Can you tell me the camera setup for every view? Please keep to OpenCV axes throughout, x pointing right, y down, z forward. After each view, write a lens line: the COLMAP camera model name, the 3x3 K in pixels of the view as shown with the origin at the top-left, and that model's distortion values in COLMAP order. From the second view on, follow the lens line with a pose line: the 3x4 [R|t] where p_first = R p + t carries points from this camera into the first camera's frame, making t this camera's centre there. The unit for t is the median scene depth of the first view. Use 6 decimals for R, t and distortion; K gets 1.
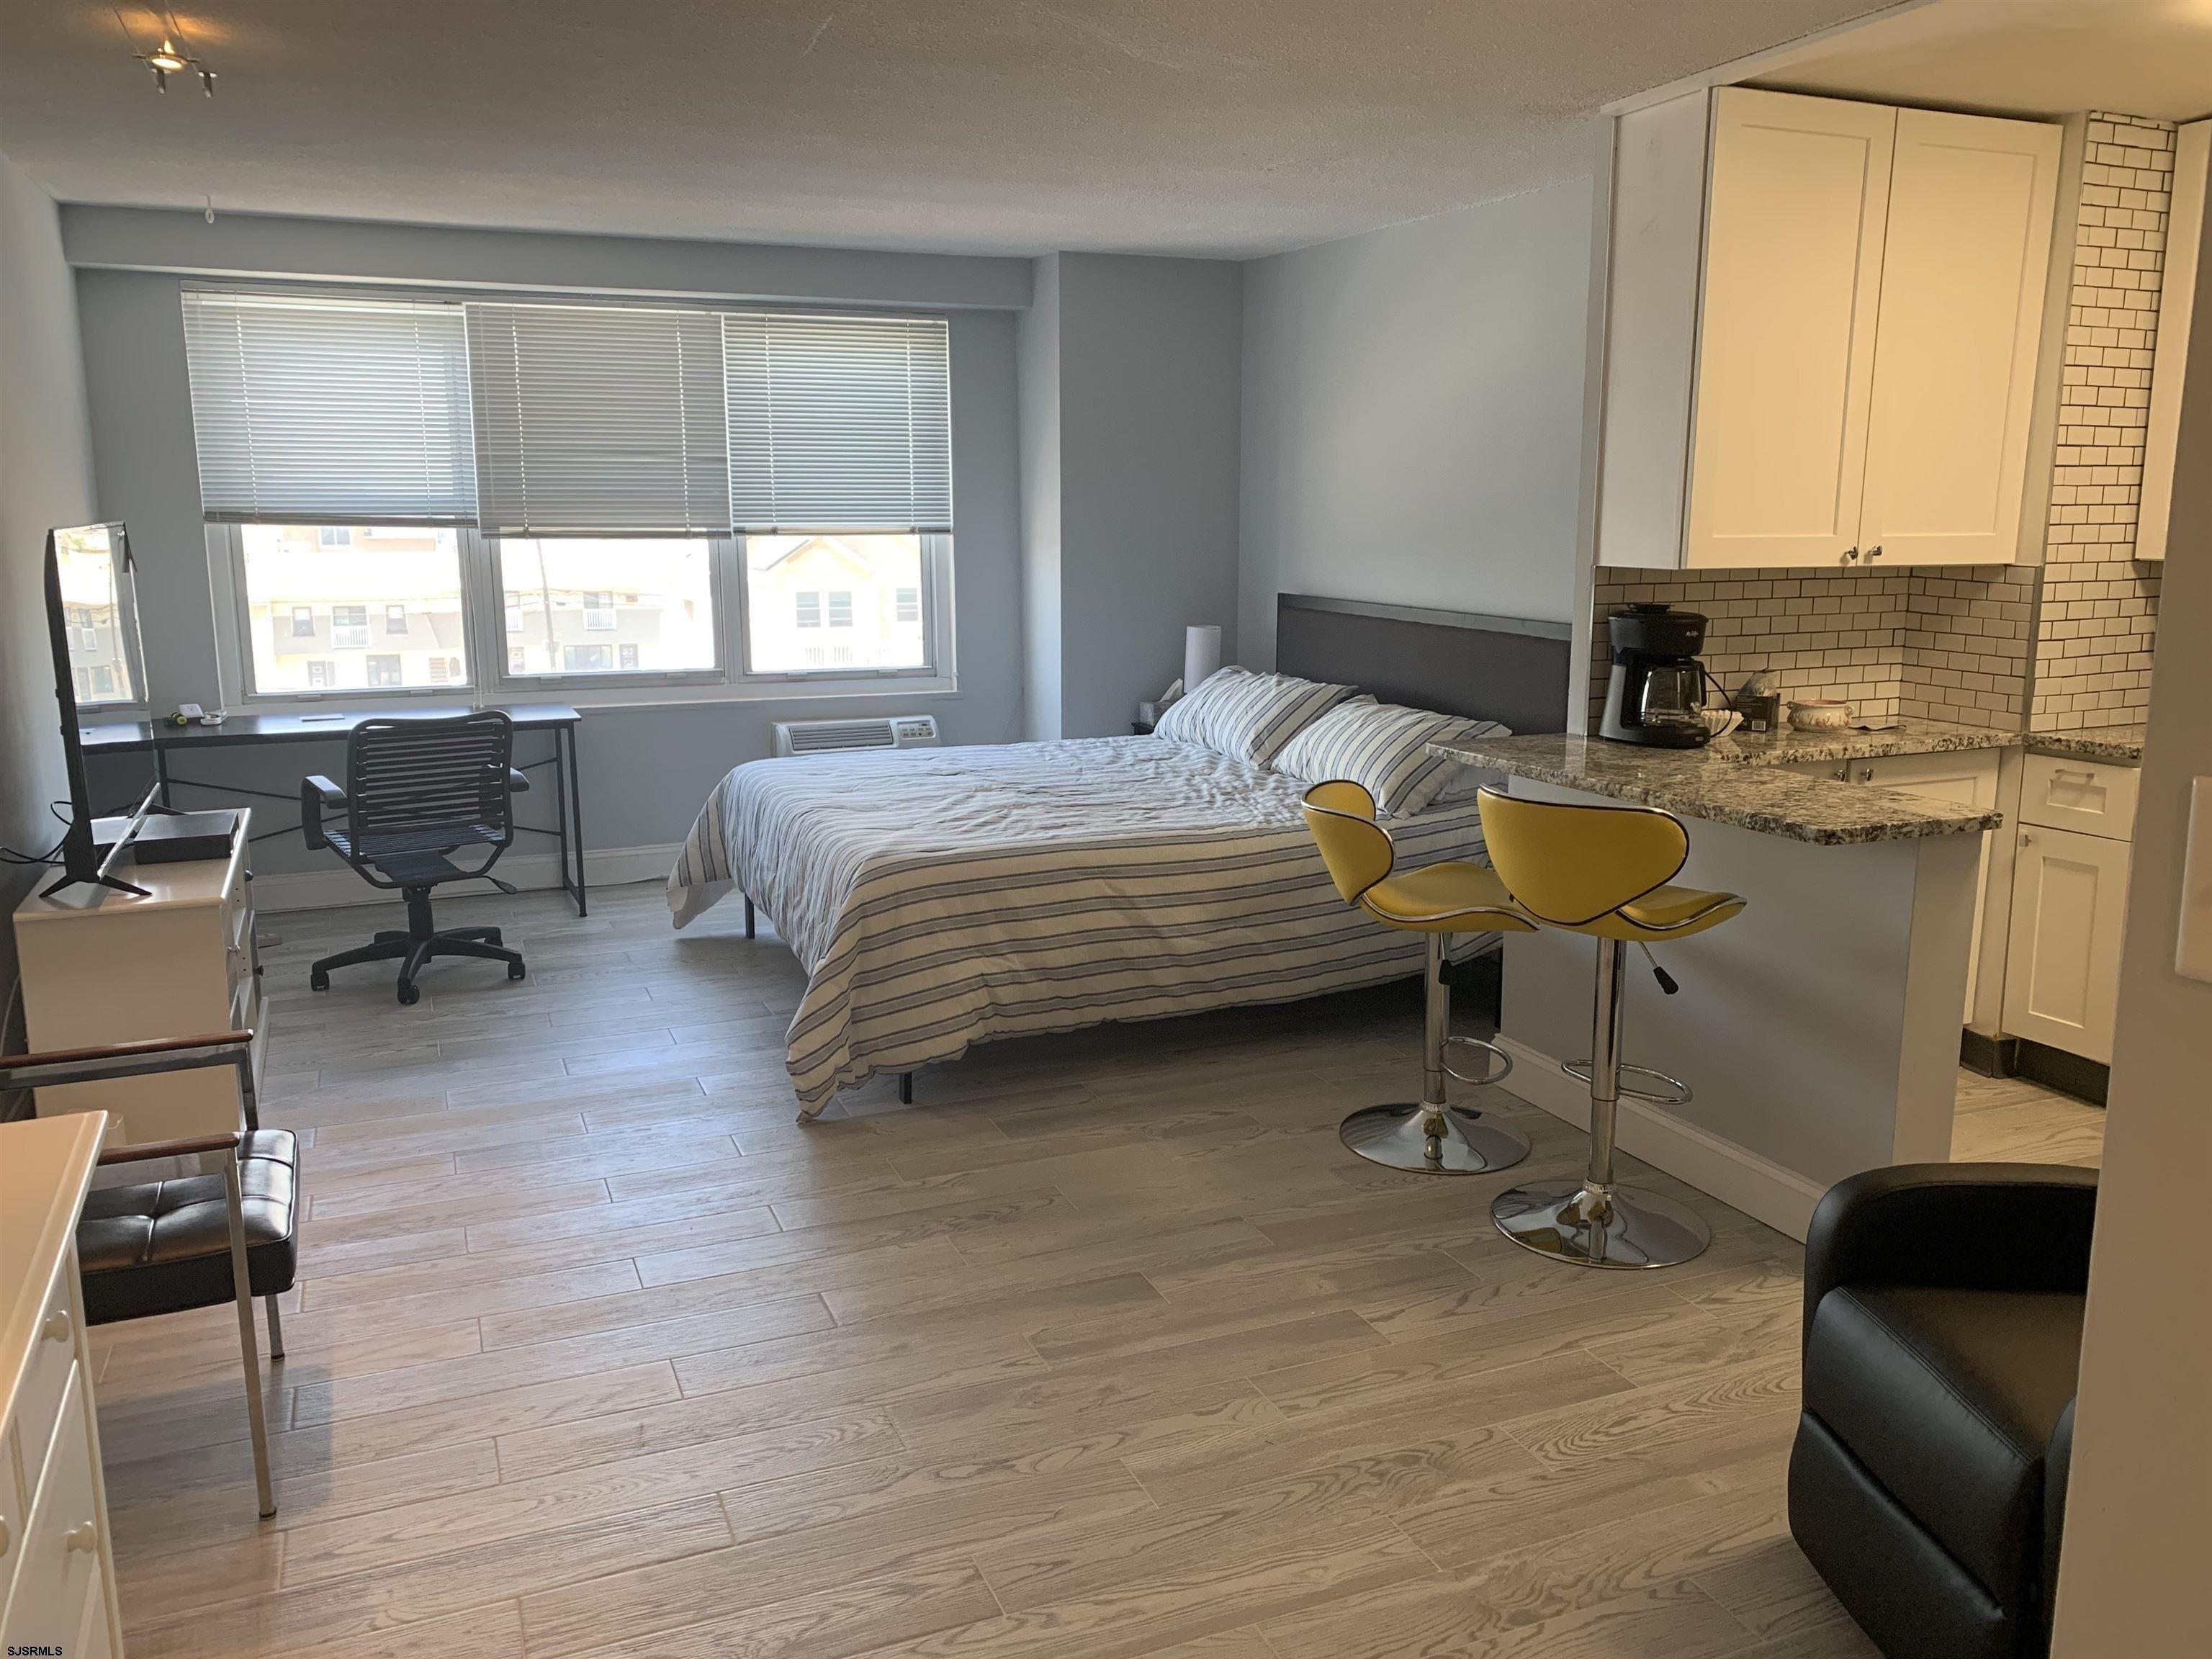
lens RADIAL K [[1687.0, 0, 1109.1], [0, 1687.0, 815.1], [0, 0, 1]] dist [0.013191, -0.008635]
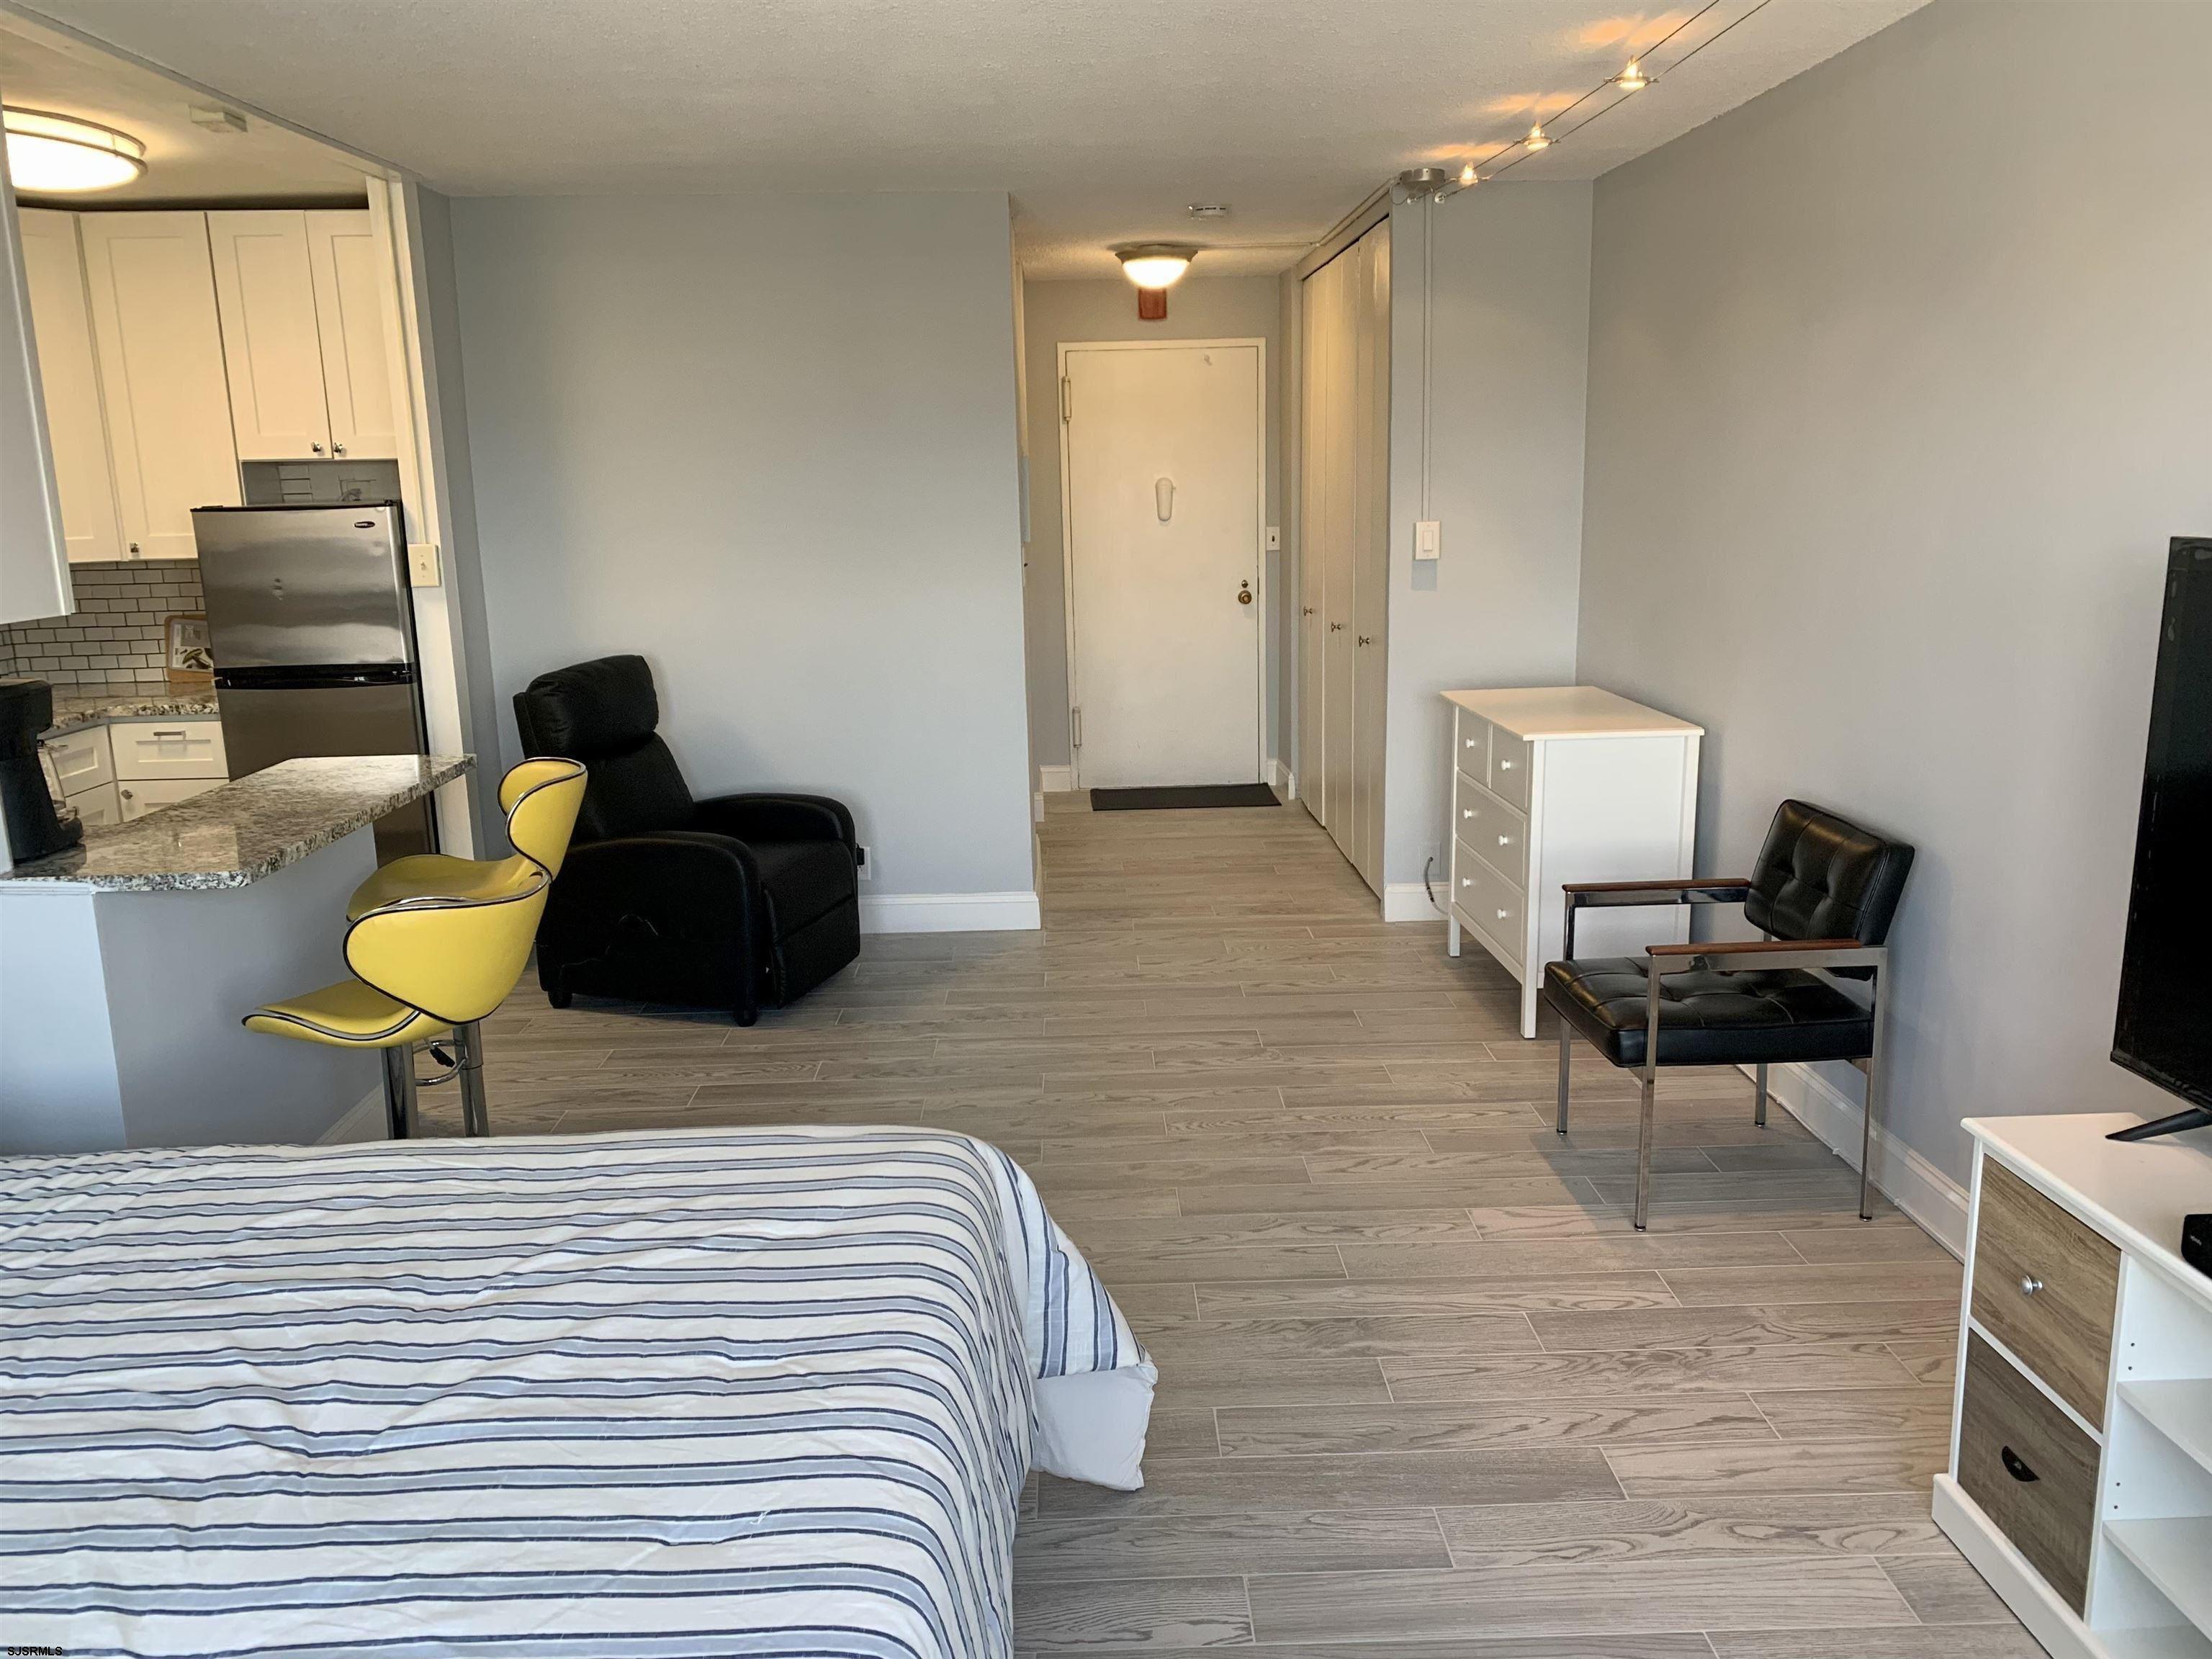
lens RADIAL K [[1673.5, 0, 1109.1], [0, 1673.5, 835.6], [0, 0, 1]] dist [0.050898, 0.000600]
pose [[-0.931628, -0.059998, 0.358427, -0.292695], [0.083113, 0.924962, 0.370859, -0.210818], [-0.353782, 0.375293, -0.856734, 1.077796]]
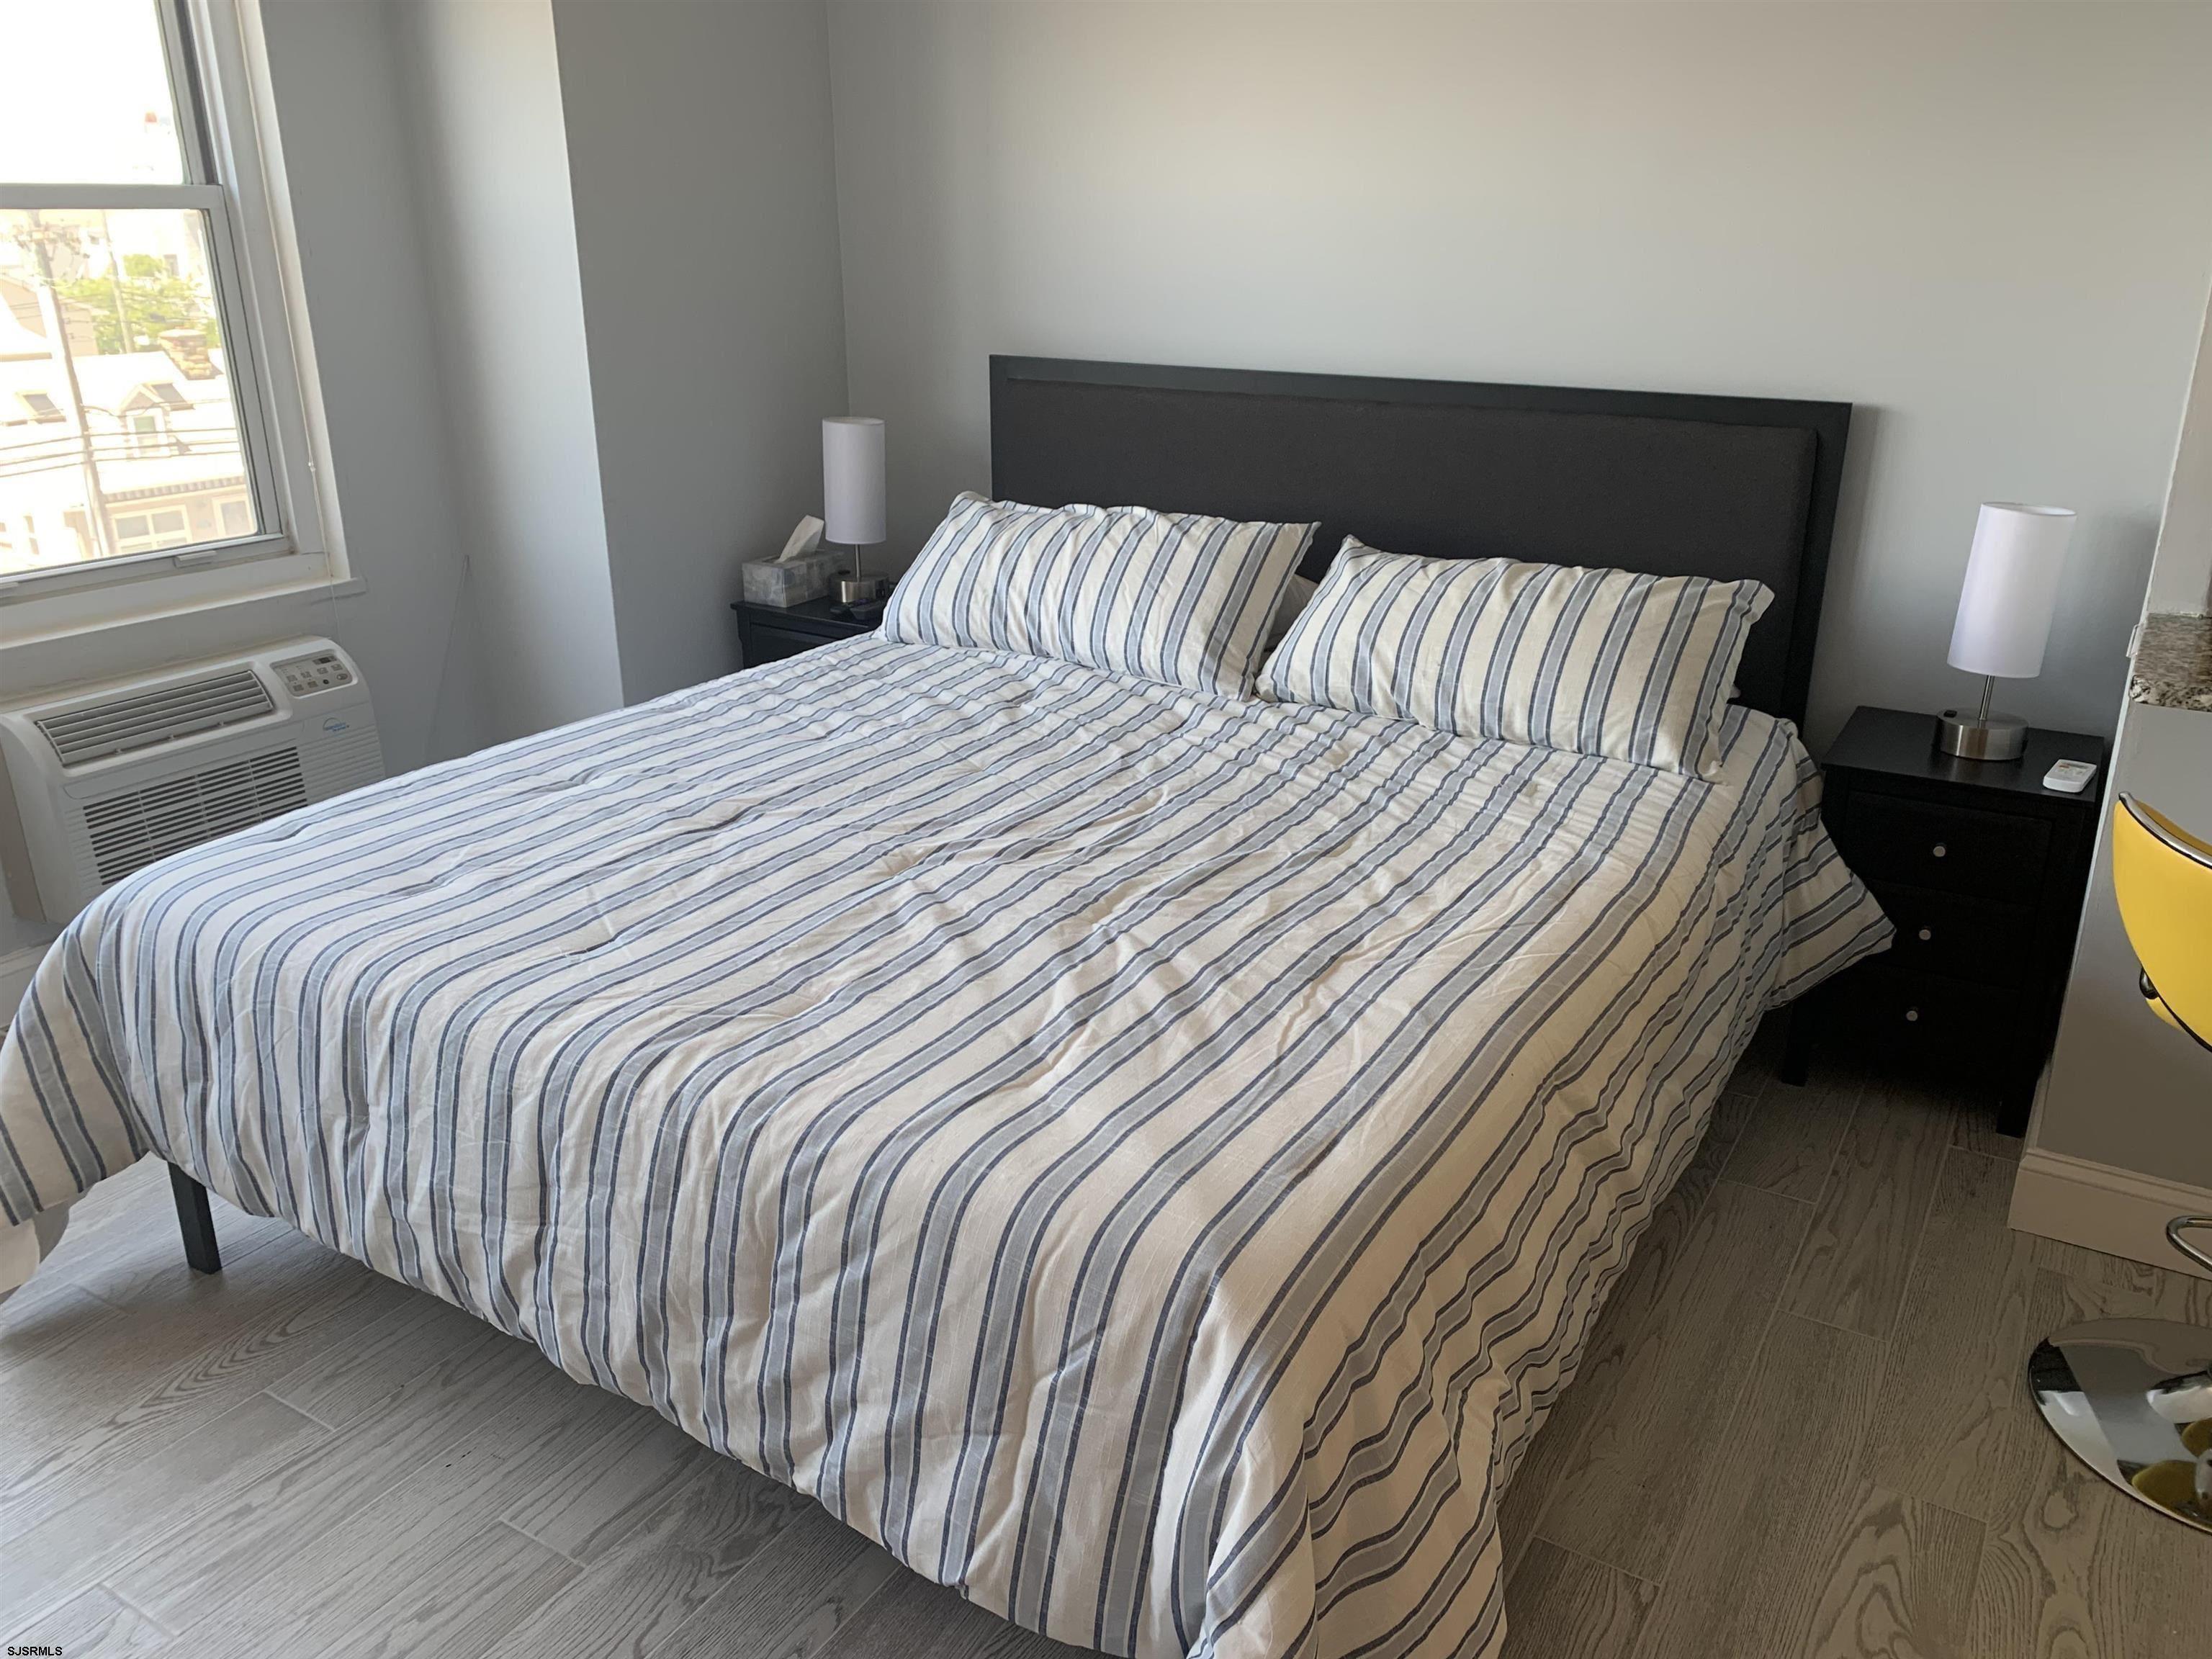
lens RADIAL K [[1687.0, 0, 1109.0], [0, 1687.0, 830.3], [0, 0, 1]] dist [0.013191, -0.008635]
pose [[0.814270, -0.200328, 0.544825, -0.247331], [0.106717, 0.974228, 0.198722, -0.096357], [-0.570593, -0.103671, 0.814663, 0.562699]]
